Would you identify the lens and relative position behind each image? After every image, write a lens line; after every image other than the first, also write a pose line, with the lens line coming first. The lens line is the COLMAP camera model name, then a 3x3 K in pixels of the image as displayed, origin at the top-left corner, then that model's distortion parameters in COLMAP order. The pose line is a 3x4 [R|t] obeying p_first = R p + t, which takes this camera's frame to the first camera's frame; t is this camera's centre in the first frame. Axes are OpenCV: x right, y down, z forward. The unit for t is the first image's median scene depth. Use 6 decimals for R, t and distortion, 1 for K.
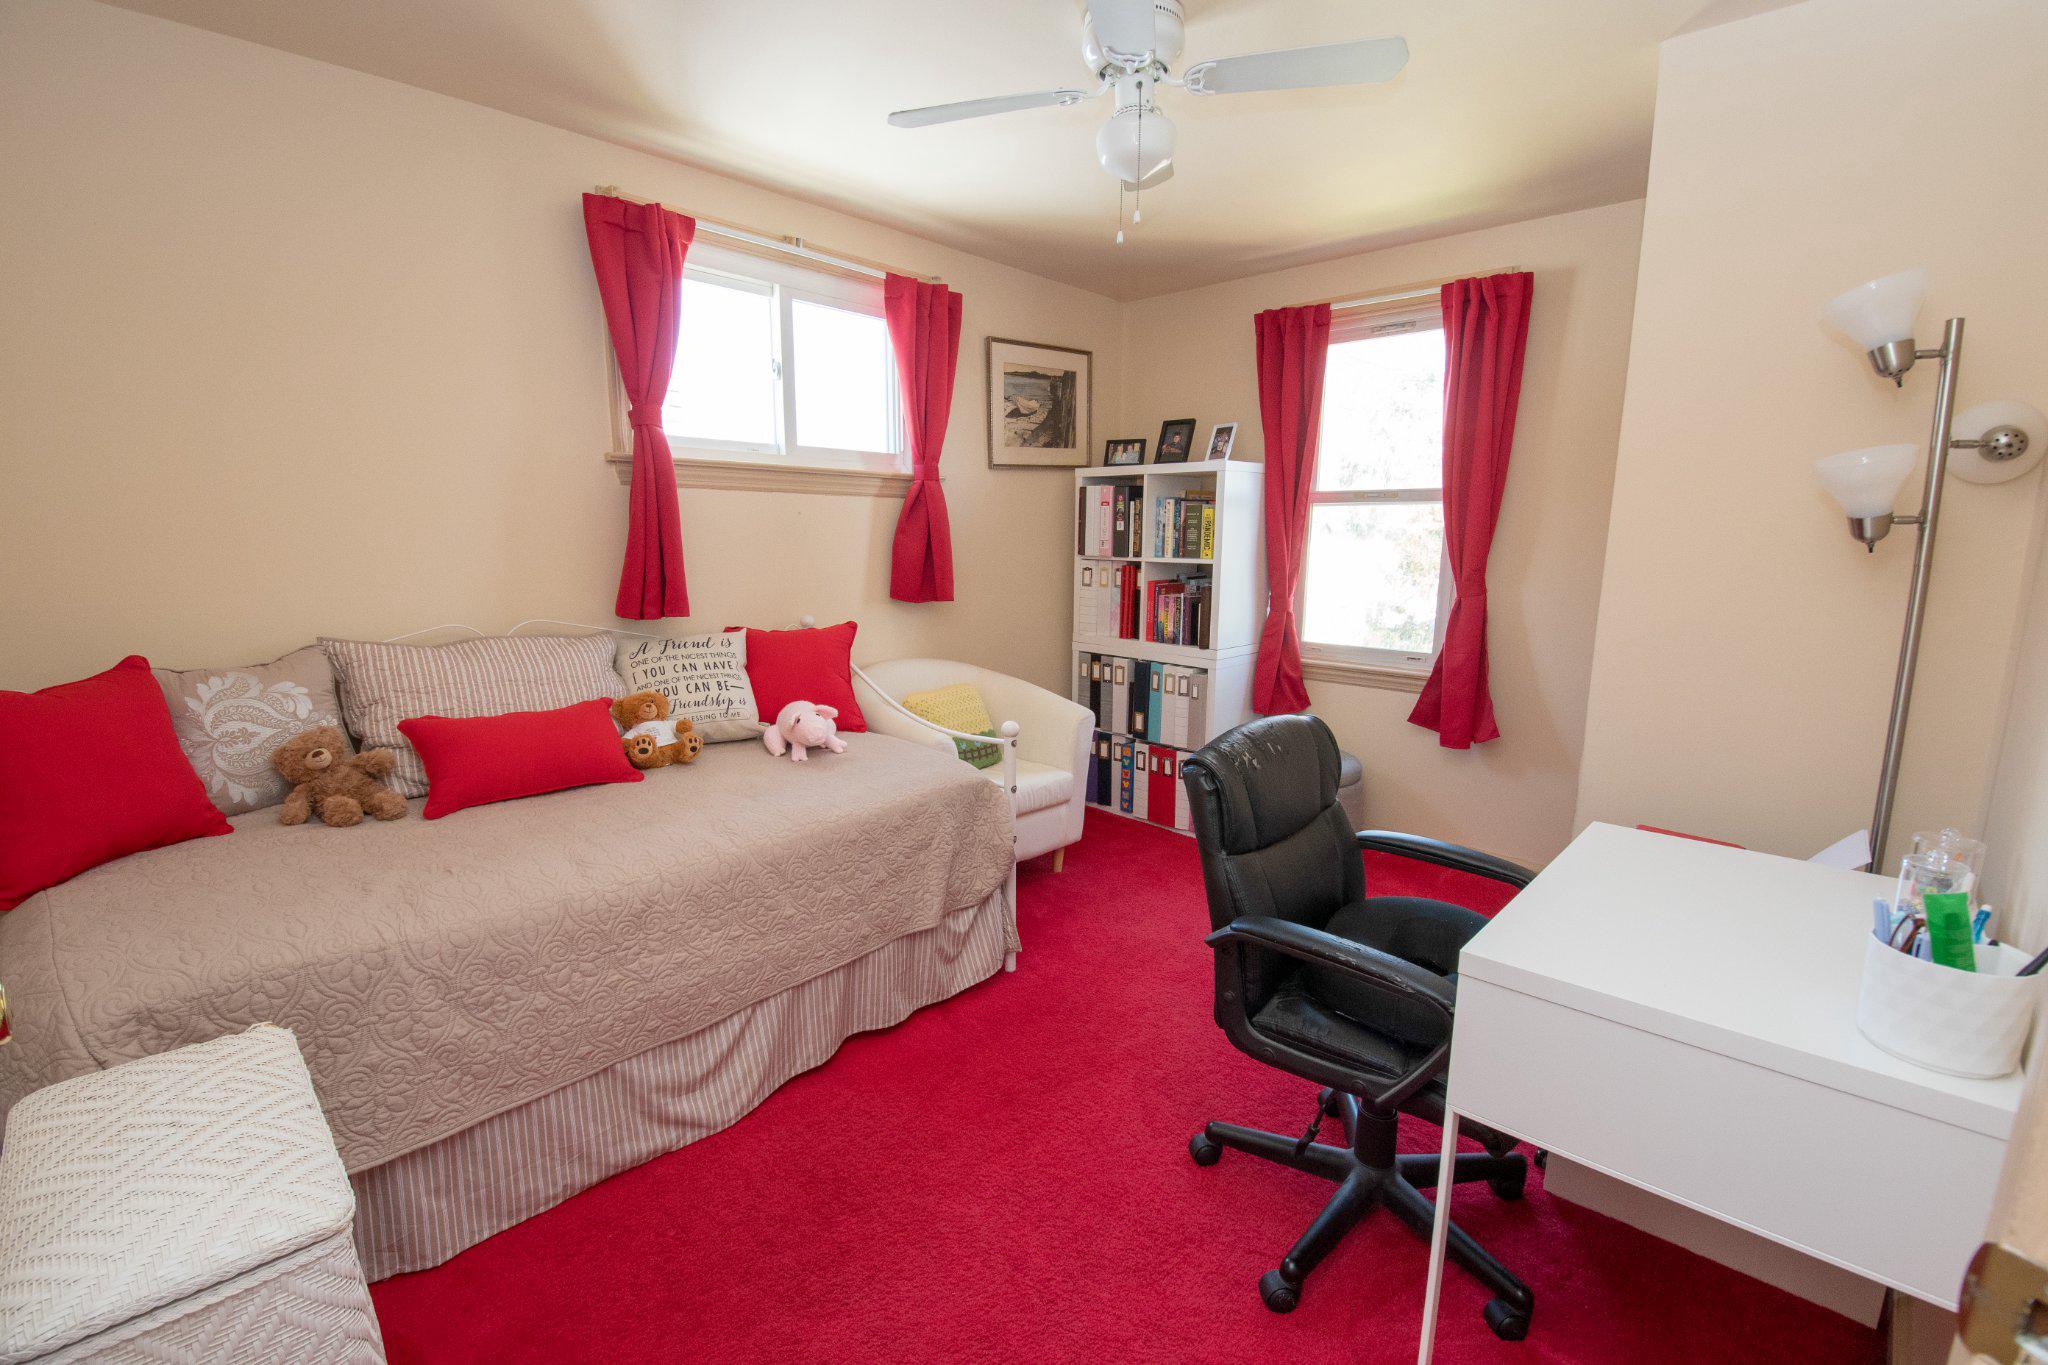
lens RADIAL K [[893.8, 0, 1024.0], [0, 893.8, 682.5], [0, 0, 1]] dist [0.001184, -0.024422]
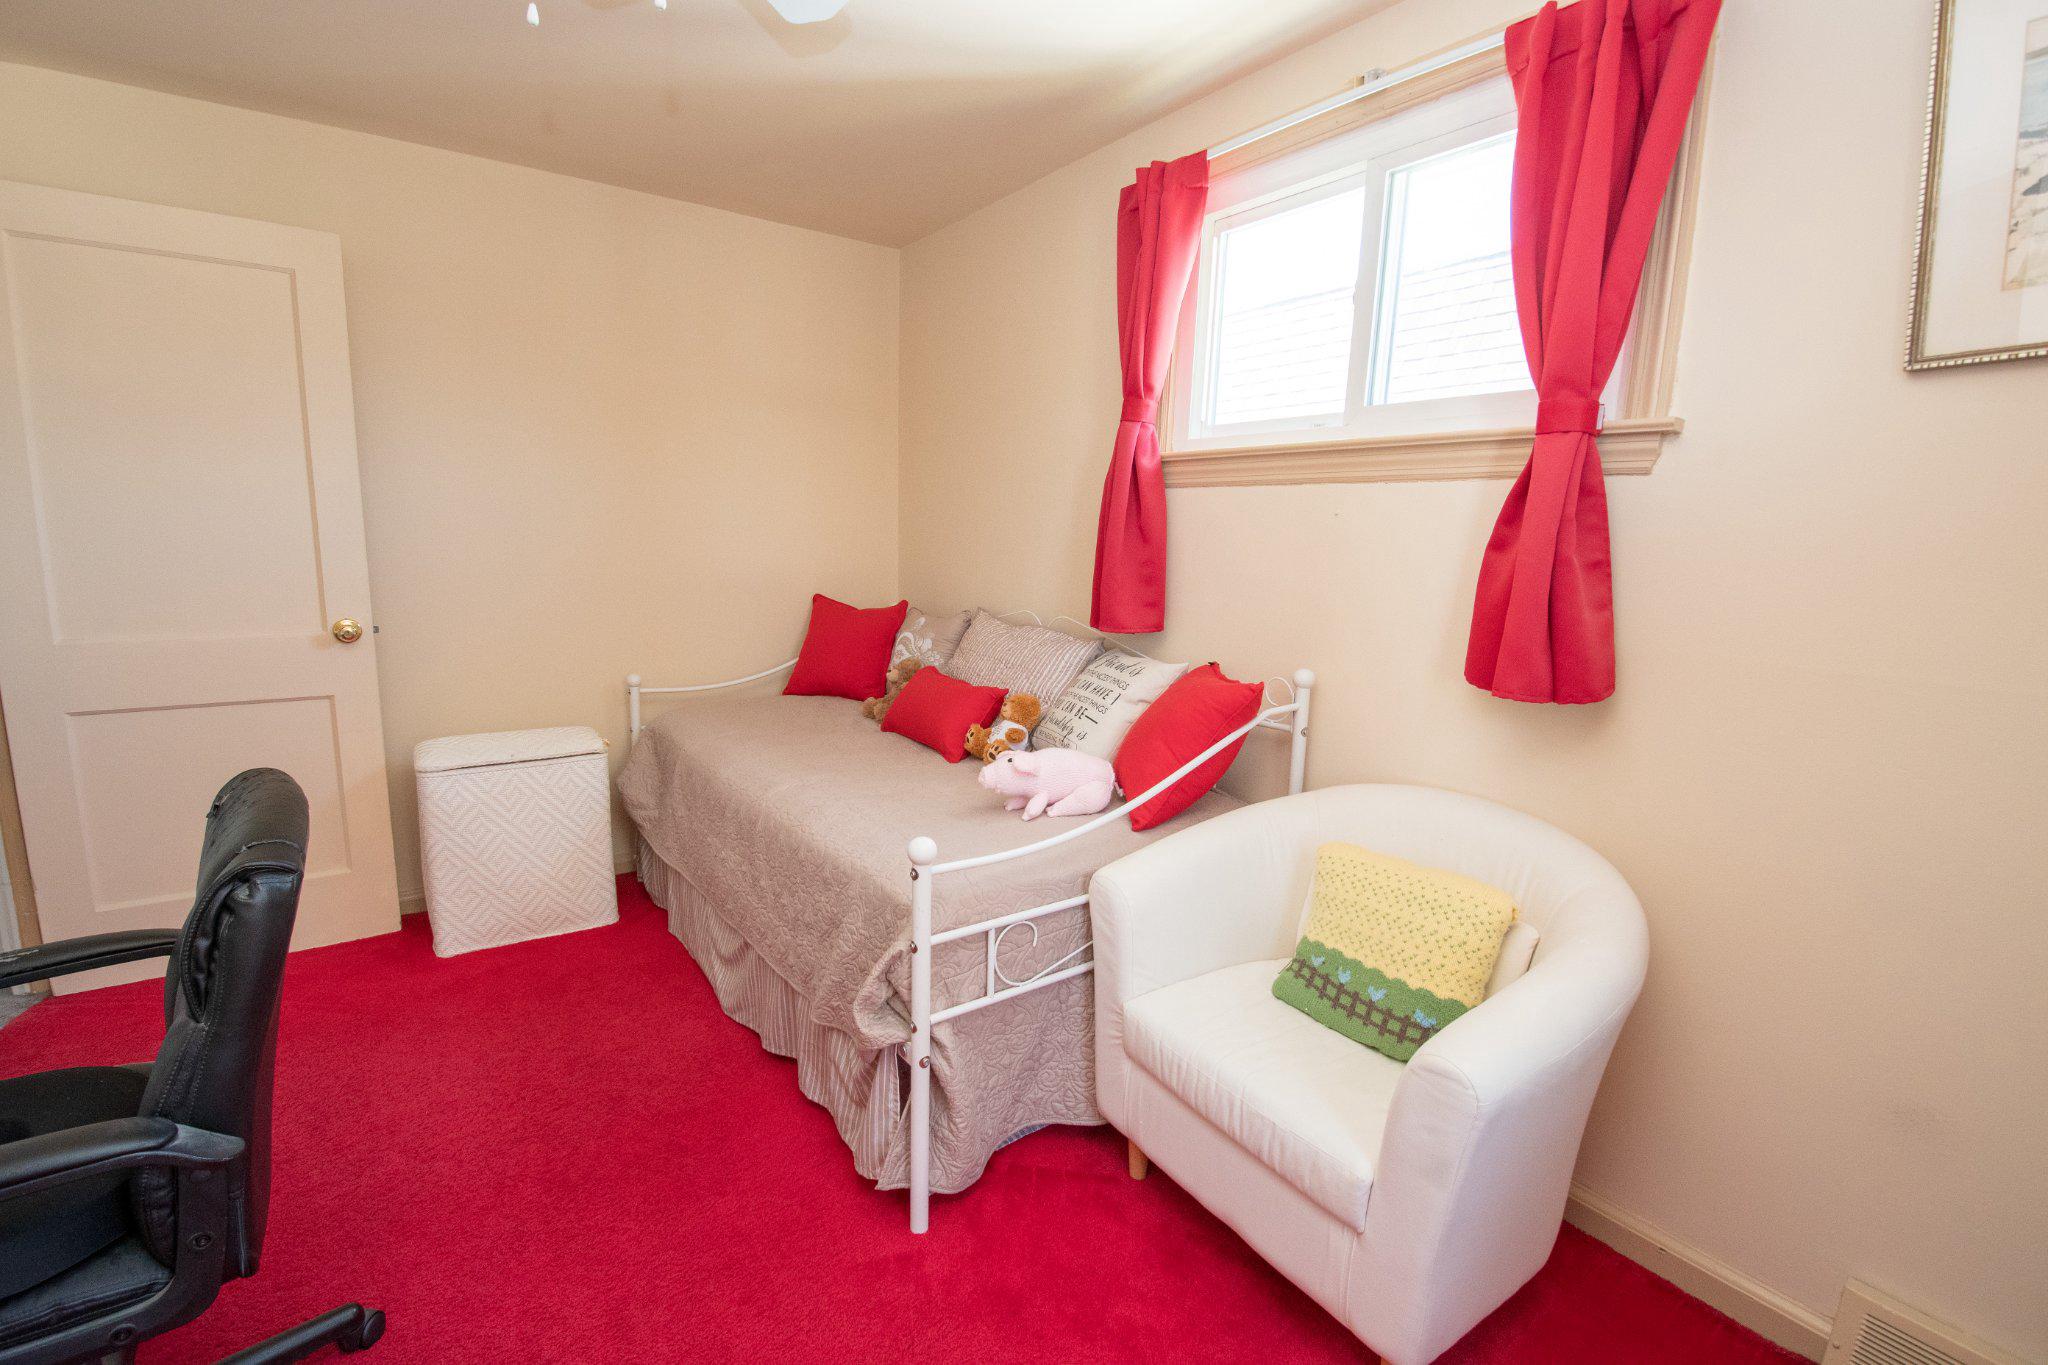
lens RADIAL K [[893.8, 0, 1024.0], [0, 893.8, 682.5], [0, 0, 1]] dist [0.001184, -0.024422]
pose [[-0.227676, 0.170286, -0.958731, 0.449967], [-0.163258, 0.963977, 0.209988, -0.174531], [0.959953, 0.204330, -0.191674, 0.940600]]
